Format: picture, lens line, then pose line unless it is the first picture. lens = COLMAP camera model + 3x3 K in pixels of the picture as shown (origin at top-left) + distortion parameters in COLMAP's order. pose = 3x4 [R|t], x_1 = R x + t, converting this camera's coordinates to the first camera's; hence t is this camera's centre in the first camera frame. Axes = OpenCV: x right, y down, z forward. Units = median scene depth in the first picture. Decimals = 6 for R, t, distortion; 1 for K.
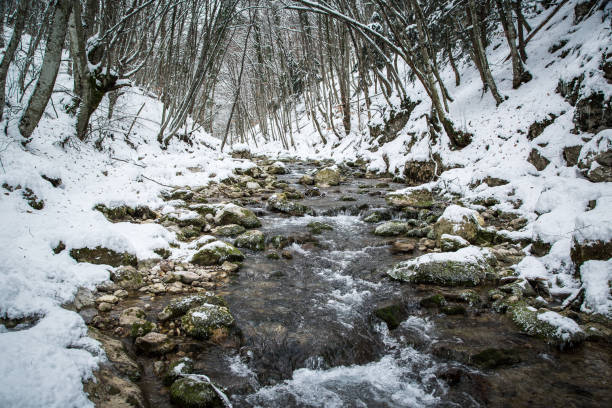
lens RADIAL K [[523.0, 0, 306.0], [0, 523.0, 204.0], [0, 0, 1]] dist [-0.006473, 0.015378]
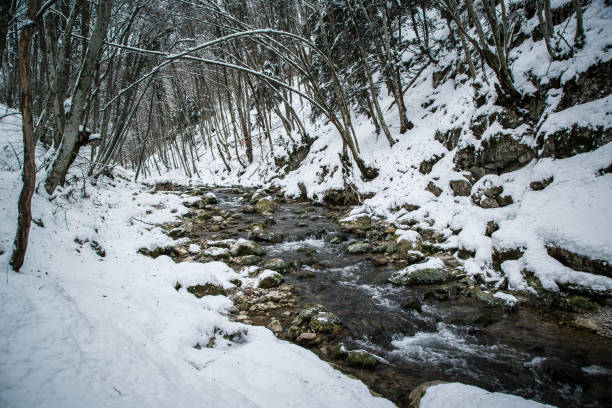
lens RADIAL K [[475.4, 0, 306.0], [0, 475.4, 204.0], [0, 0, 1]] dist [-0.079410, -0.000066]
pose [[0.962424, -0.061694, 0.264451, -0.189617], [0.067729, 0.997609, -0.013754, -0.039235], [-0.262970, 0.031148, 0.964301, -0.127205]]
